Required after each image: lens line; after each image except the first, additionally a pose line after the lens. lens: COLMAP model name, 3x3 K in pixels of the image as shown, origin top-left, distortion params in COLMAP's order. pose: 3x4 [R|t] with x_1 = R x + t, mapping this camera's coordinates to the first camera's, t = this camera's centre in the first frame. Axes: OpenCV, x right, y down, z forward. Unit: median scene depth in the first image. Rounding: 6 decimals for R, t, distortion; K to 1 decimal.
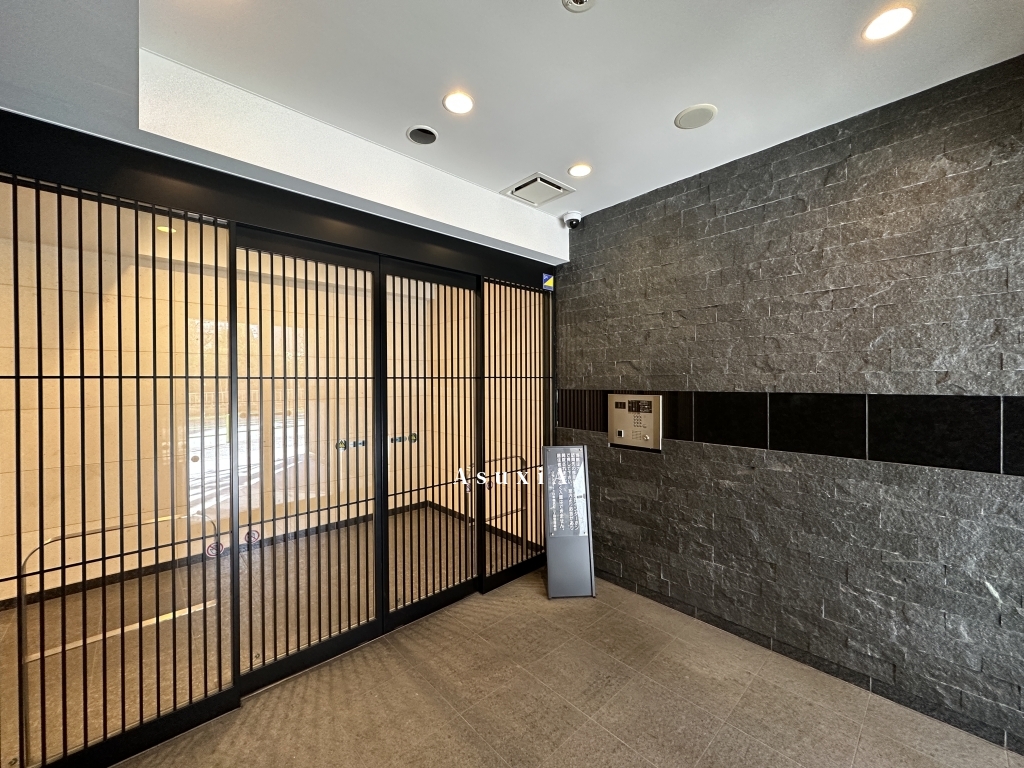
lens RADIAL K [[405.5, 0, 512.0], [0, 405.5, 384.0], [0, 0, 1]] dist [-0.002739, -0.000275]
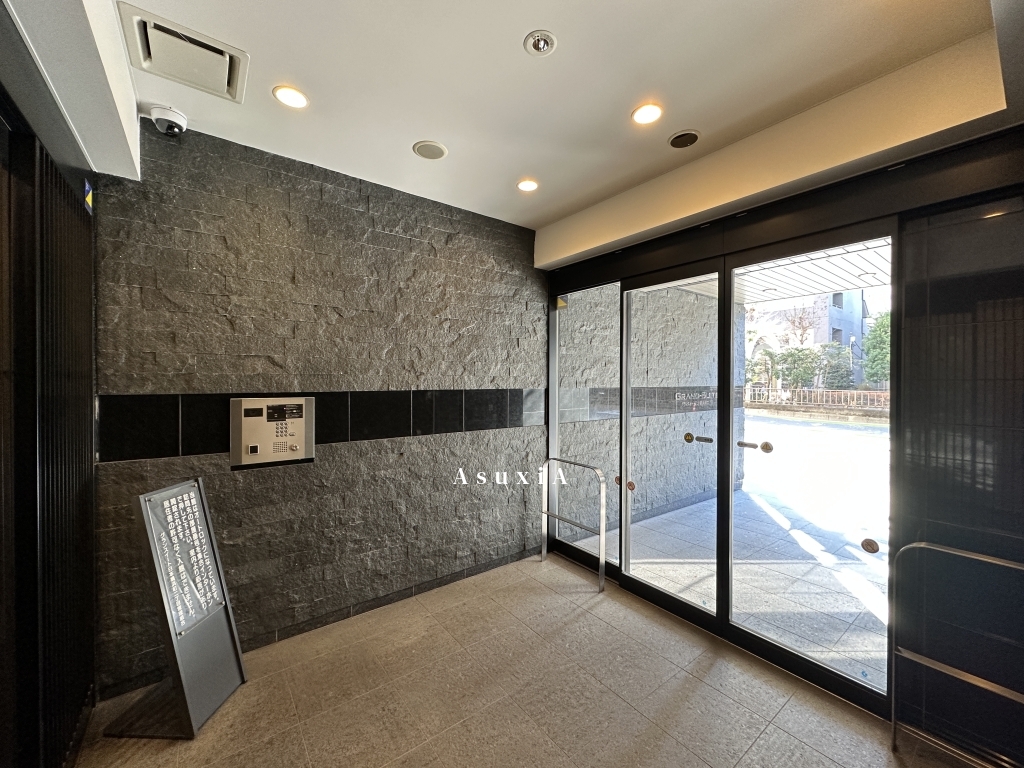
lens RADIAL K [[405.5, 0, 512.0], [0, 405.5, 384.0], [0, 0, 1]] dist [-0.002739, -0.000275]
pose [[0.099294, -0.004322, 0.995049, -0.511724], [0.007033, 0.999969, 0.003642, -0.001040], [-0.995033, 0.006636, 0.099322, 0.506199]]
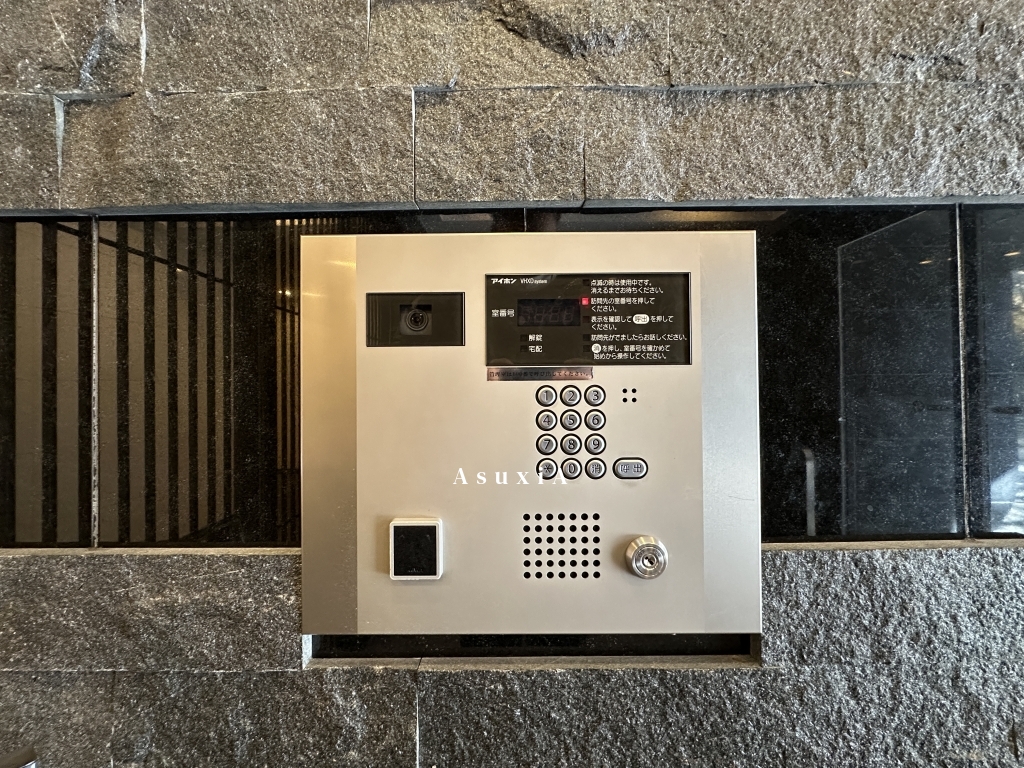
lens RADIAL K [[411.1, 0, 512.0], [0, 411.1, 384.0], [0, 0, 1]] dist [-0.003611, -0.000378]
pose [[0.680398, 0.007094, 0.732808, 0.225012], [0.013466, 0.999663, -0.022181, 0.086712], [-0.732719, 0.024960, 0.680073, 1.030045]]
